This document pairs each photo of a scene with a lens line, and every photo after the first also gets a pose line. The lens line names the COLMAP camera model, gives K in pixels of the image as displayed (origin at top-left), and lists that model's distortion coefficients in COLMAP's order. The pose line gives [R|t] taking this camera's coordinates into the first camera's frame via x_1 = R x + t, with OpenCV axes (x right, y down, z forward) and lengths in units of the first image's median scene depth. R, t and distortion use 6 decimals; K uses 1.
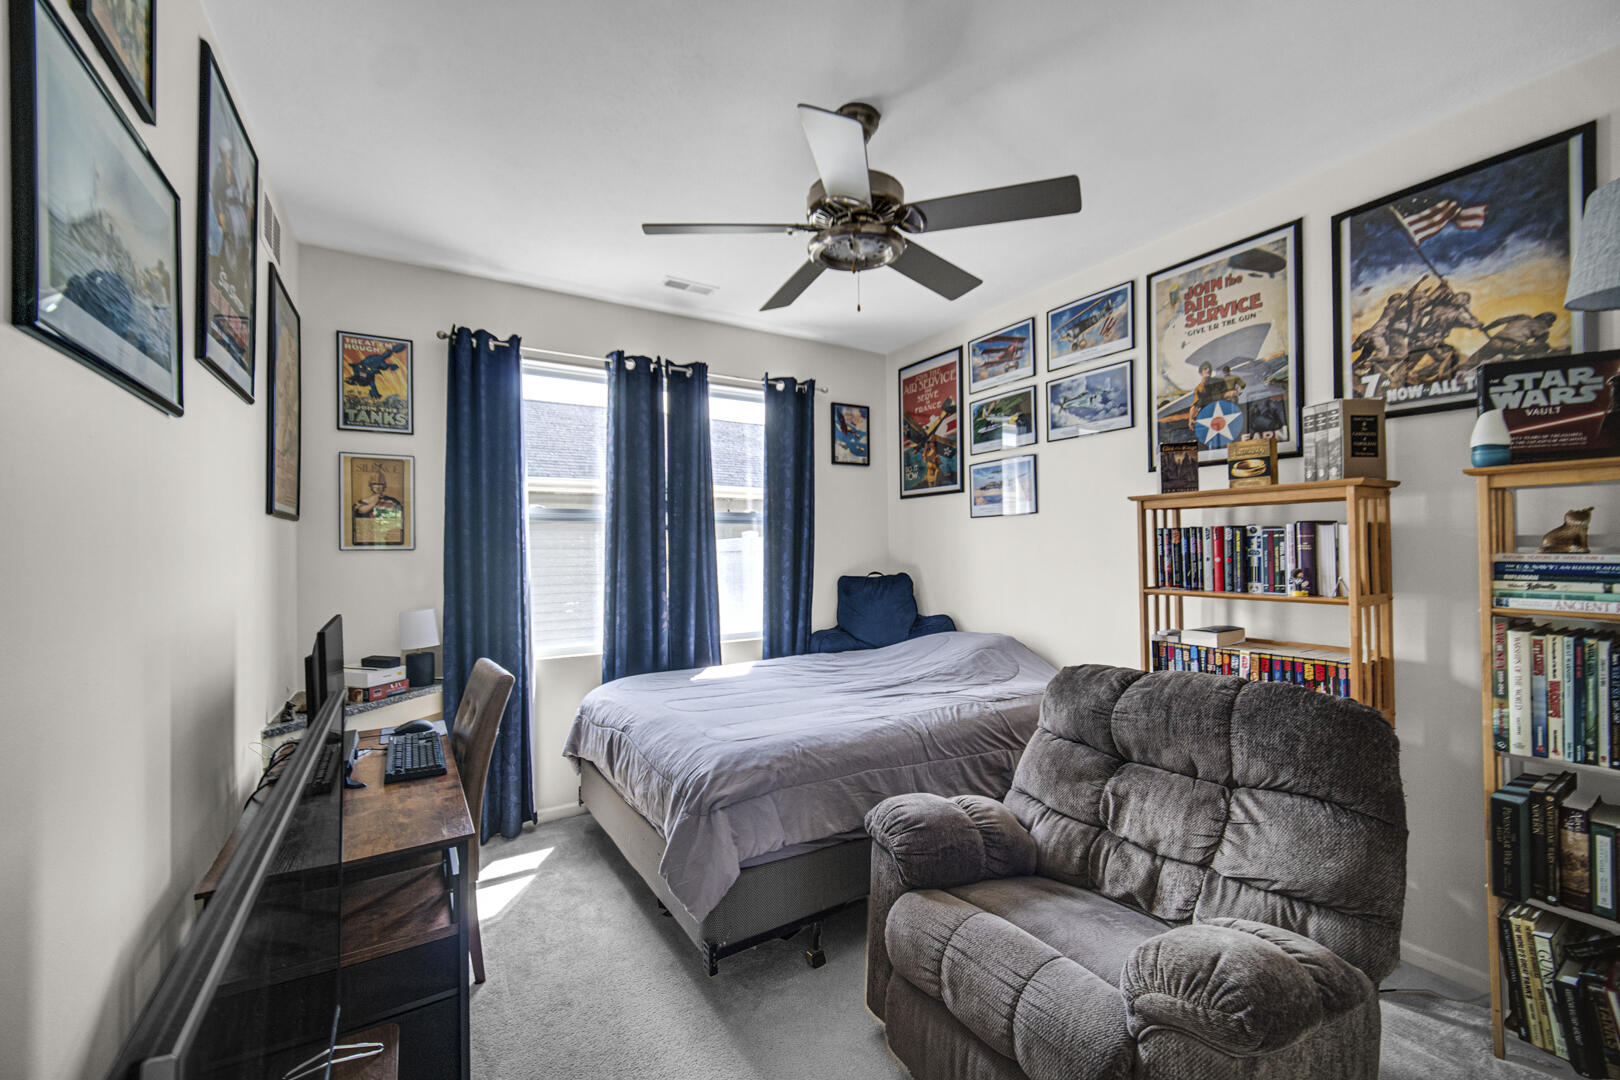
lens RADIAL K [[646.7, 0, 818.2], [0, 646.7, 544.0], [0, 0, 1]] dist [-0.001334, -0.000228]
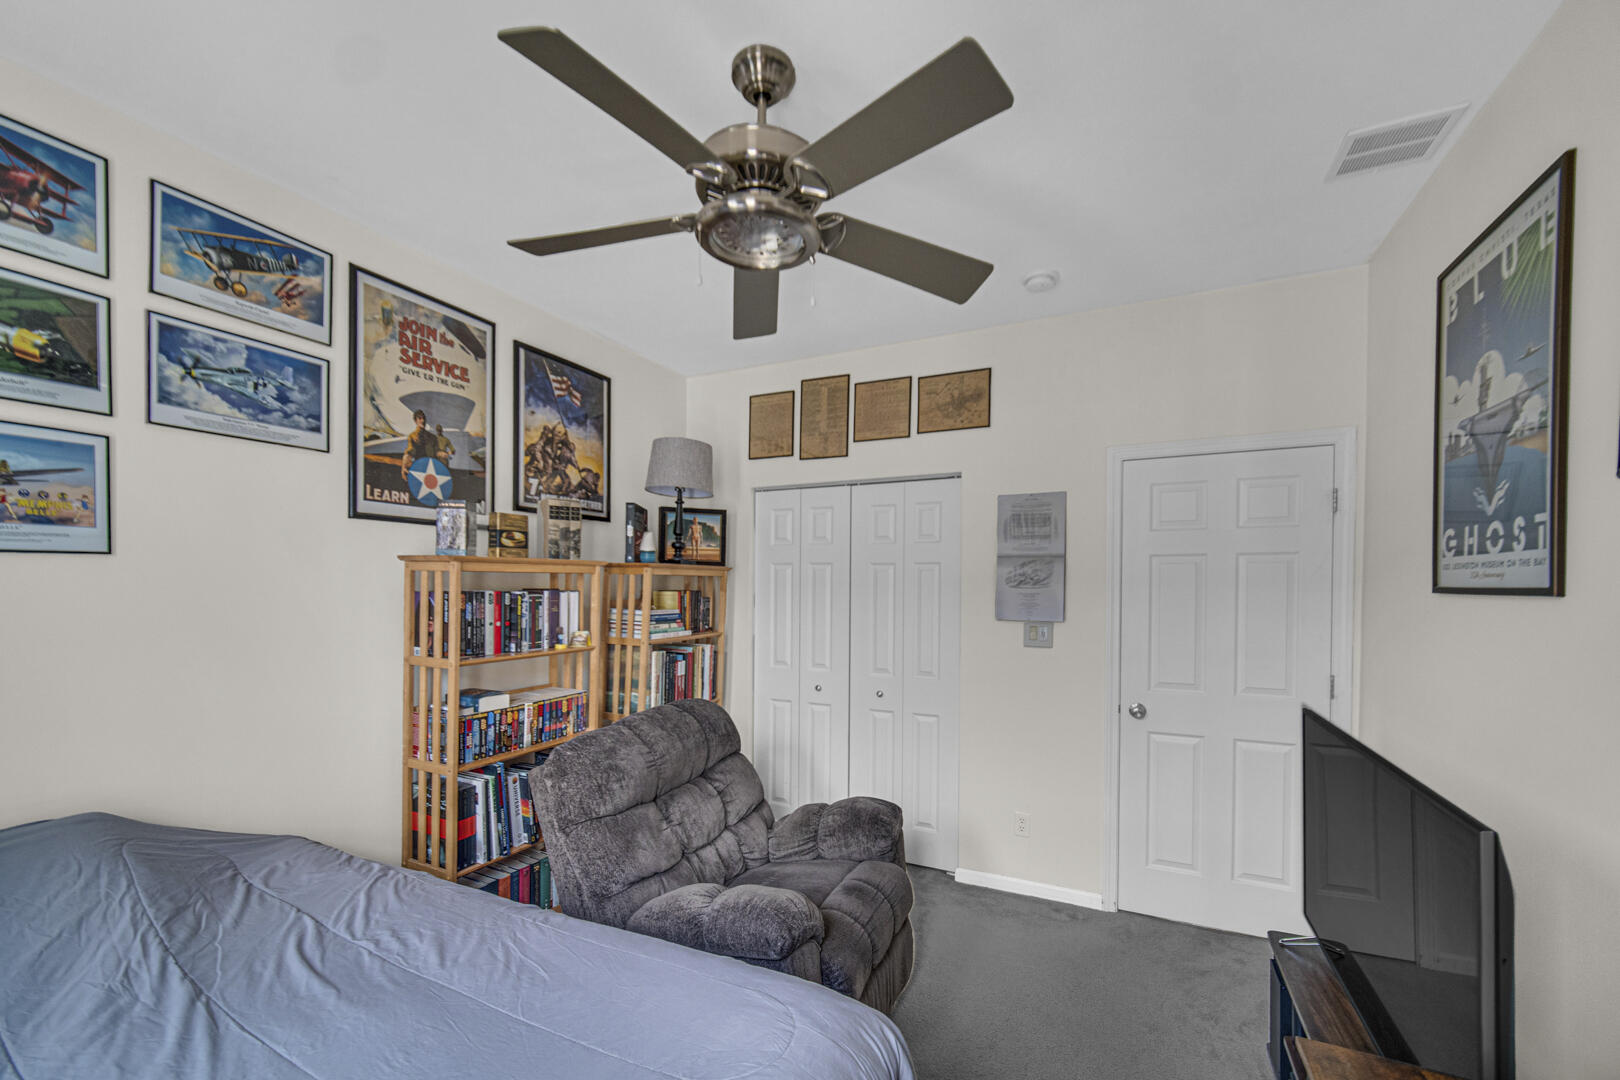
lens RADIAL K [[665.6, 0, 811.3], [0, 665.6, 589.8], [0, 0, 1]] dist [0.001645, 0.001094]
pose [[-0.537940, -0.002495, 0.842980, -0.515468], [-0.005591, 0.999984, -0.000609, -0.030070], [-0.842965, -0.005041, -0.537945, 1.073341]]
